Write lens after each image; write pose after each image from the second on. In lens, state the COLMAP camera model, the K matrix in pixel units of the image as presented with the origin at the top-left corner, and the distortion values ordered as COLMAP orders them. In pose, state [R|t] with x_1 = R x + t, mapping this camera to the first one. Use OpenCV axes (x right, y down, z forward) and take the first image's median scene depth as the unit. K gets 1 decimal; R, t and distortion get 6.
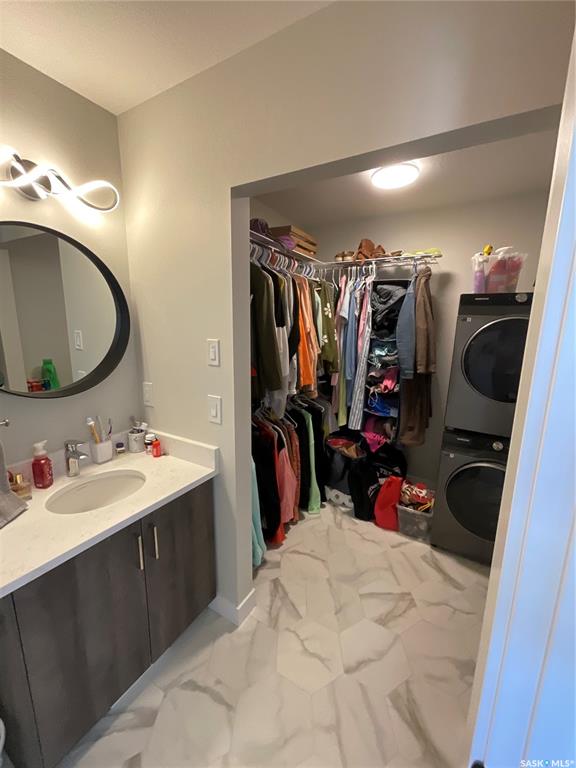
lens RADIAL K [[311.5, 0, 286.7], [0, 311.5, 381.5], [0, 0, 1]] dist [0.001660, 0.000379]
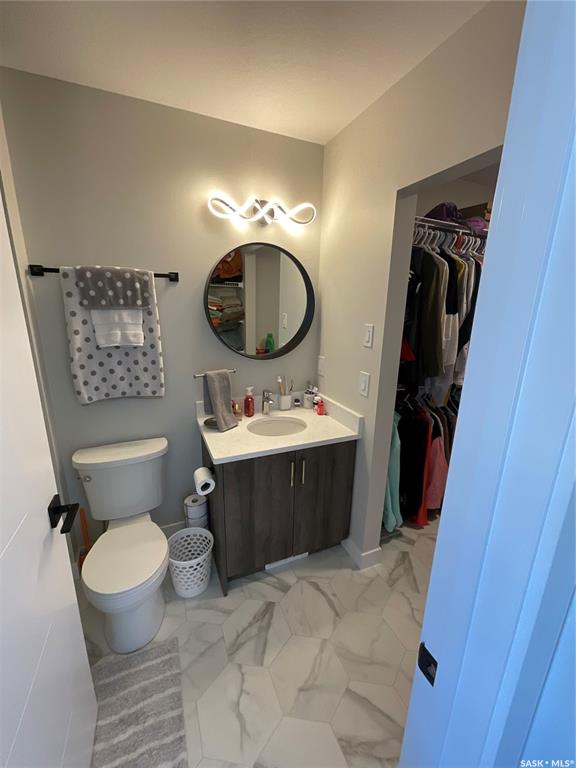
lens RADIAL K [[311.5, 0, 285.8], [0, 311.5, 377.2], [0, 0, 1]] dist [0.001660, 0.000379]
pose [[0.806349, 0.138194, -0.575069, 0.260603], [-0.114211, 0.990401, 0.077858, 0.007018], [0.580308, 0.002898, 0.814392, -0.171172]]
